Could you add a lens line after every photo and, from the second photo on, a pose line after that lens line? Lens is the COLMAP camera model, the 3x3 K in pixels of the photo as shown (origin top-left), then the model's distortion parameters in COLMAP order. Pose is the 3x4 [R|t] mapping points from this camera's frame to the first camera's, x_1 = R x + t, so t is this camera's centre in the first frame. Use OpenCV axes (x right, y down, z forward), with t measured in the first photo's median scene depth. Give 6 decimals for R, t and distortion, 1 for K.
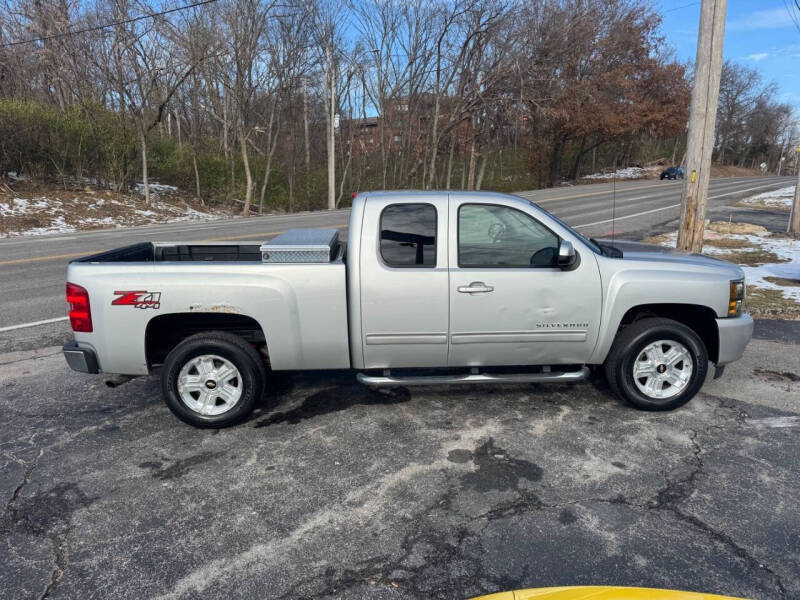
lens RADIAL K [[557.4, 0, 400.0], [0, 557.4, 300.0], [0, 0, 1]] dist [0.096532, -0.127471]
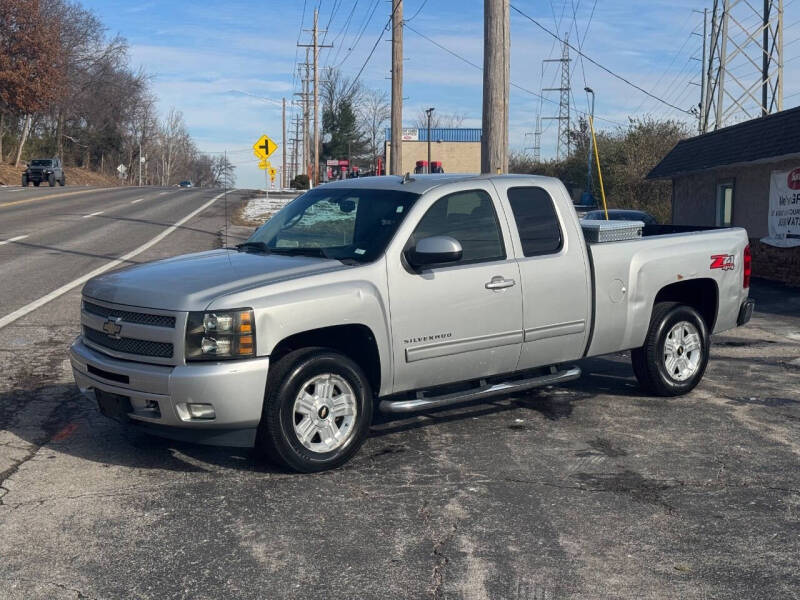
lens RADIAL K [[1103.5, 0, 400.0], [0, 1103.5, 300.0], [0, 0, 1]] dist [0.200705, -0.461035]
pose [[0.669397, -0.058181, 0.740623, -1.767335], [0.139483, 0.989042, -0.048372, 0.076566], [-0.729693, 0.135684, 0.670177, -0.033160]]
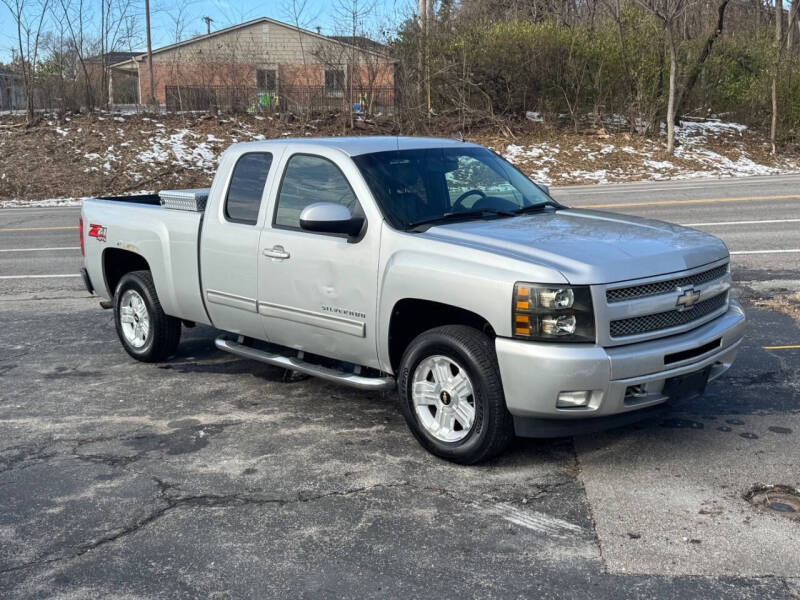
lens RADIAL K [[879.5, 0, 400.0], [0, 879.5, 300.0], [0, 0, 1]] dist [0.191236, -0.441586]
pose [[0.648180, 0.134704, -0.749478, 1.252849], [-0.137744, 0.988734, 0.058579, -0.053436], [0.748925, 0.065266, 0.659432, 0.248664]]
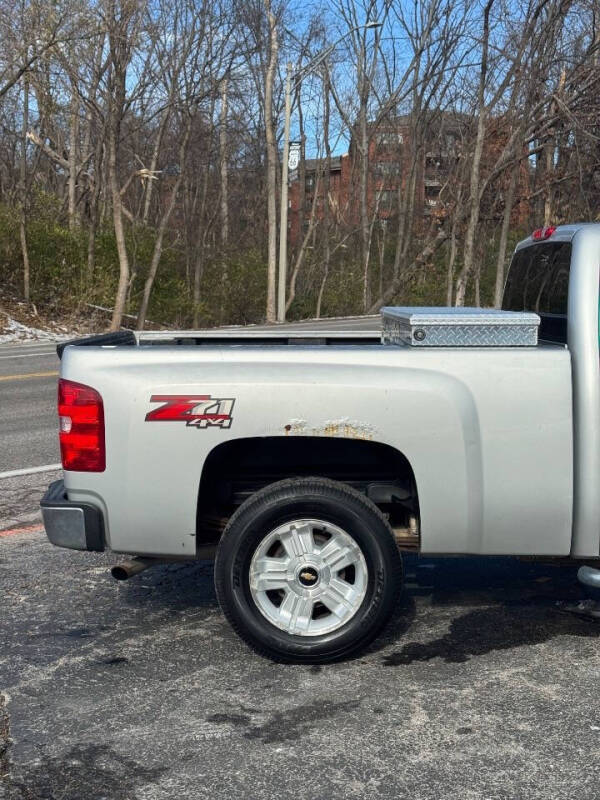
lens RADIAL K [[1103.5, 0, 300.0], [0, 1103.5, 400.0], [0, 0, 1]] dist [0.200705, -0.461035]
pose [[0.997799, 0.008354, -0.065779, -0.273561], [-0.014976, 0.994791, -0.100827, 0.089201], [0.064594, 0.101590, 0.992727, -0.050693]]
